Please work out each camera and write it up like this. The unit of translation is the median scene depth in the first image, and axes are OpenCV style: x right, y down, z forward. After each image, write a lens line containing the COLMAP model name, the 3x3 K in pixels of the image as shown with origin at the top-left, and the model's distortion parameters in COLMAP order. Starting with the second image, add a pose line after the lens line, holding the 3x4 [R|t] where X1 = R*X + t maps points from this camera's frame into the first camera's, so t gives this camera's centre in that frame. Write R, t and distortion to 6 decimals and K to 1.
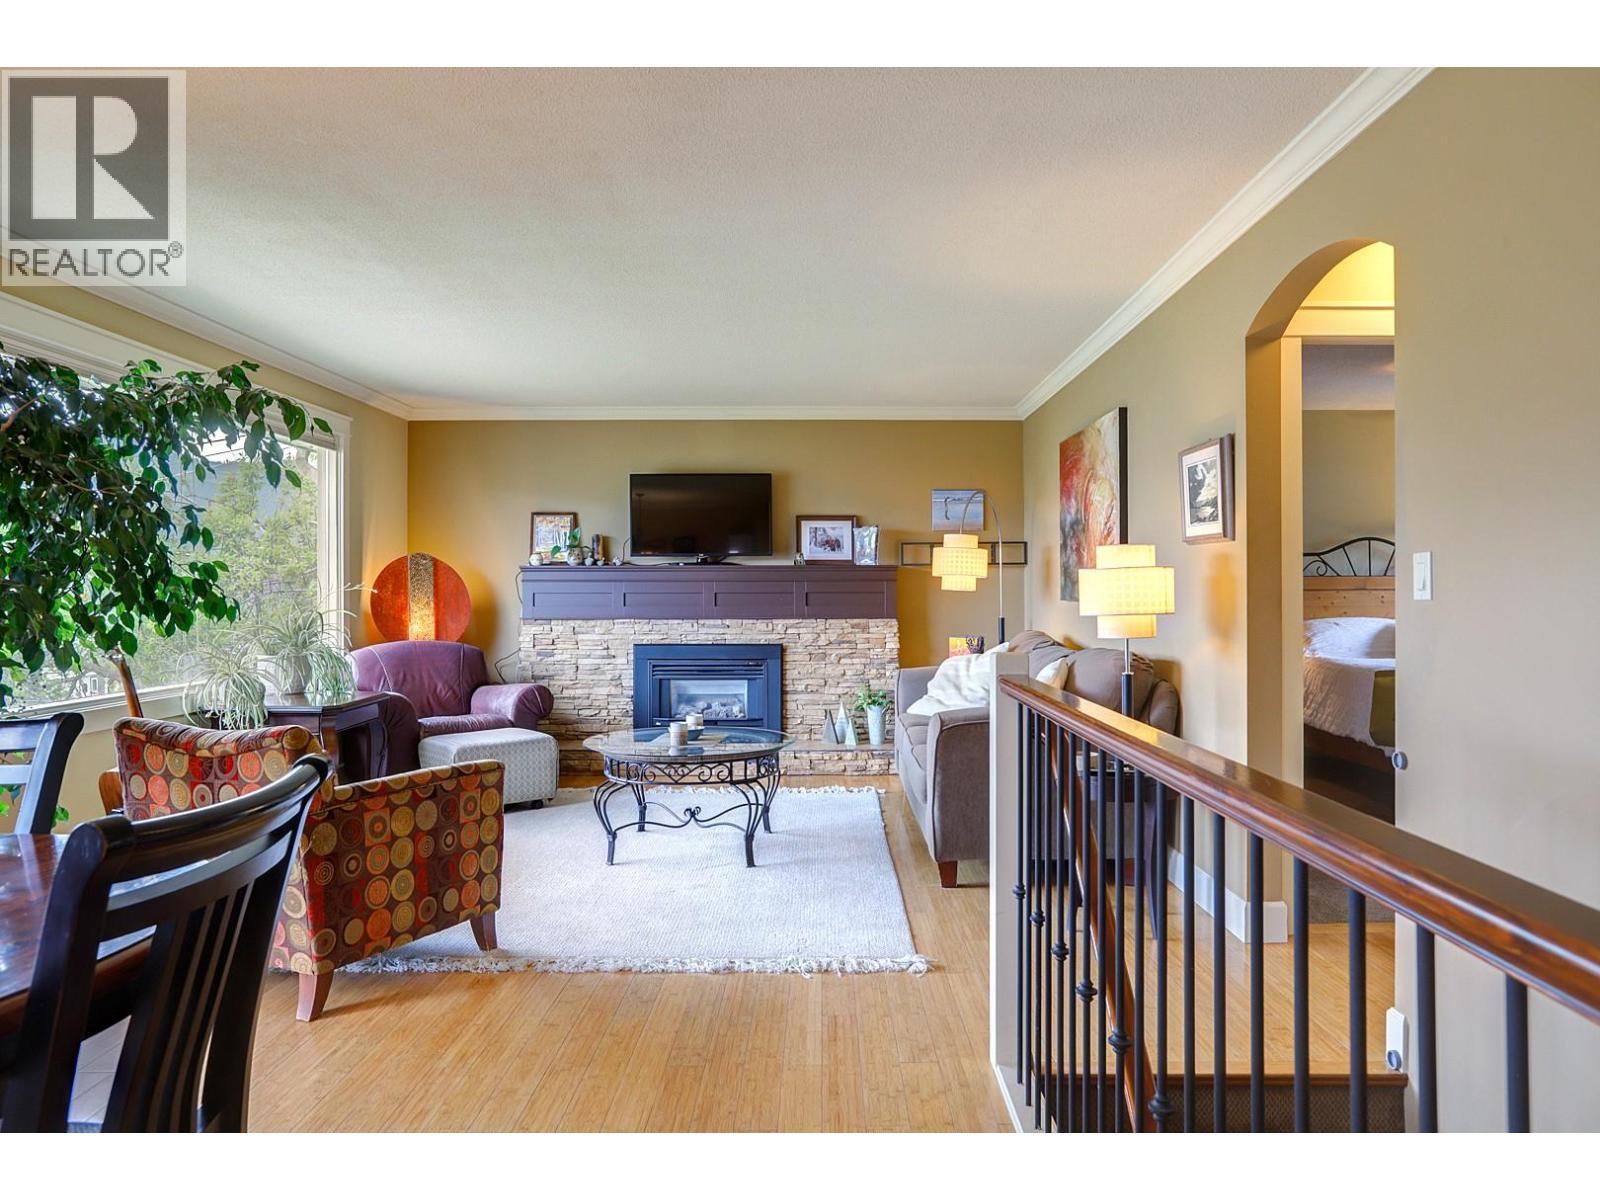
lens RADIAL K [[978.9, 0, 833.5], [0, 978.9, 600.7], [0, 0, 1]] dist [-0.053274, 0.047710]
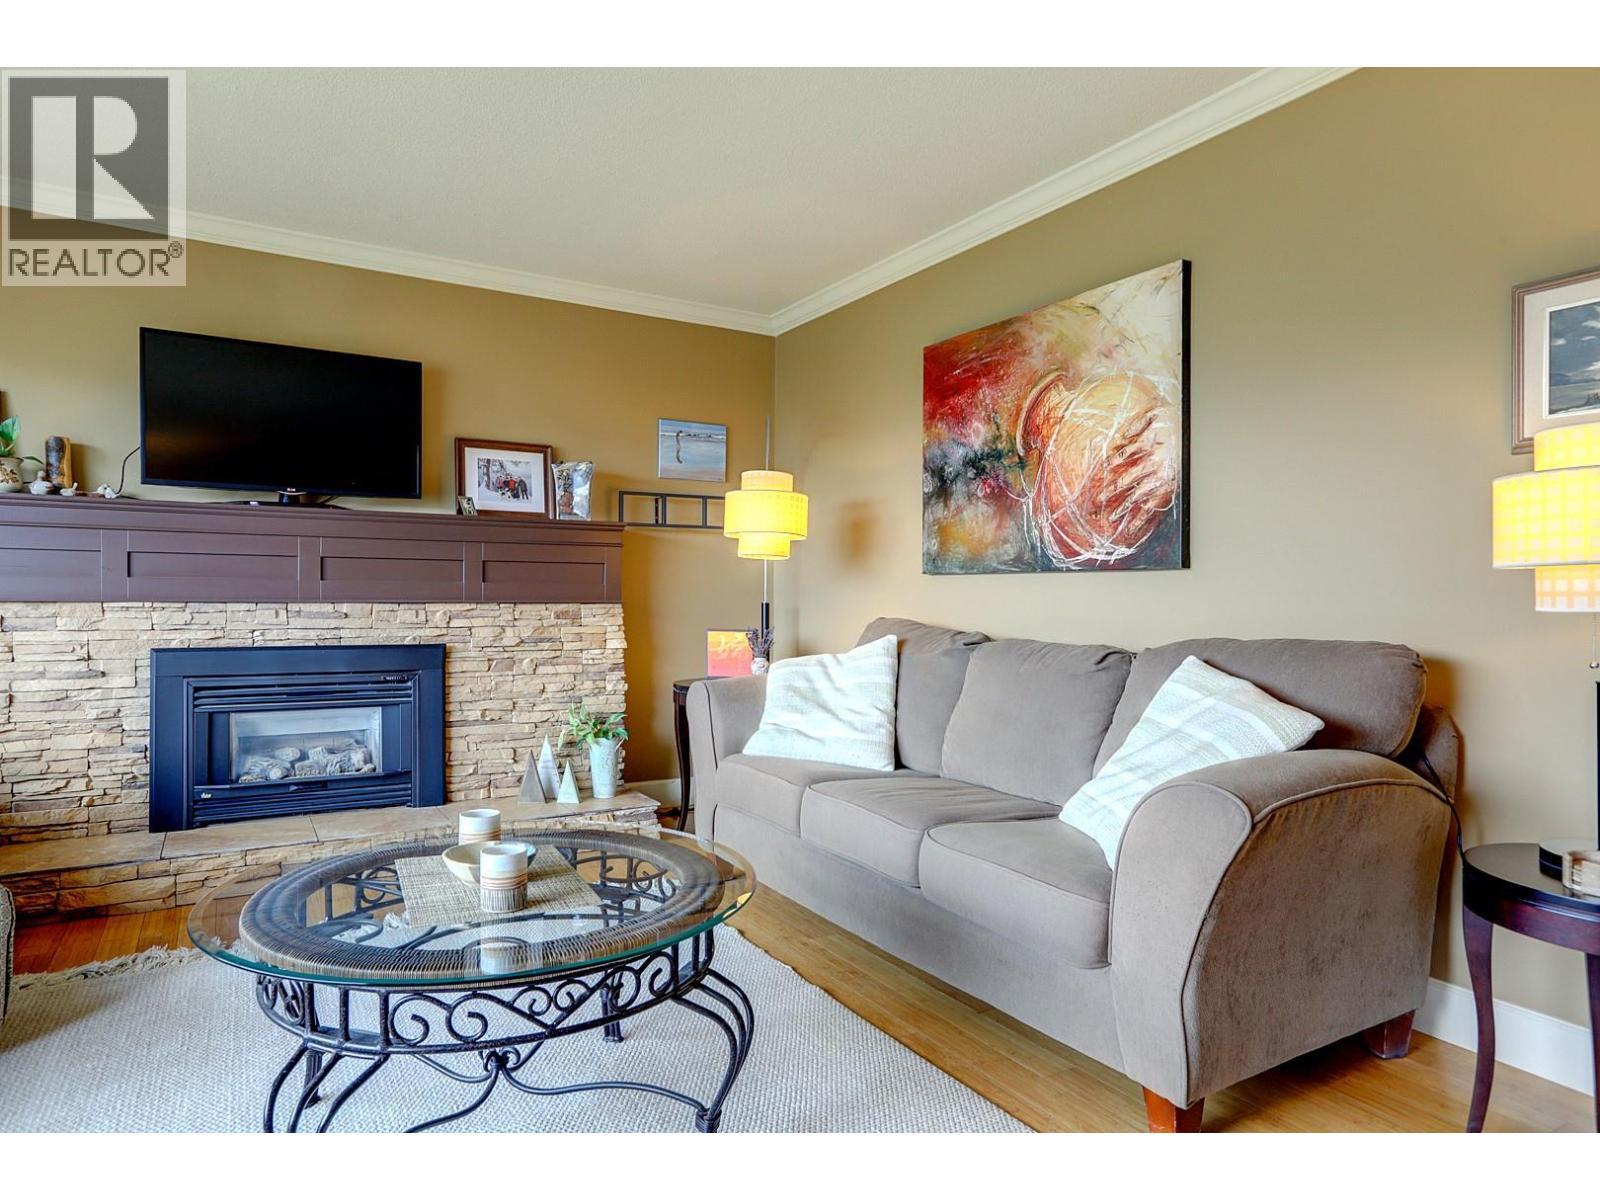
lens RADIAL K [[978.9, 0, 833.5], [0, 978.9, 600.7], [0, 0, 1]] dist [-0.053274, 0.047710]
pose [[0.870697, 0.005824, 0.491786, -0.140587], [-0.005733, 0.999982, -0.001692, 0.017280], [-0.491787, -0.001346, 0.870714, 0.367791]]
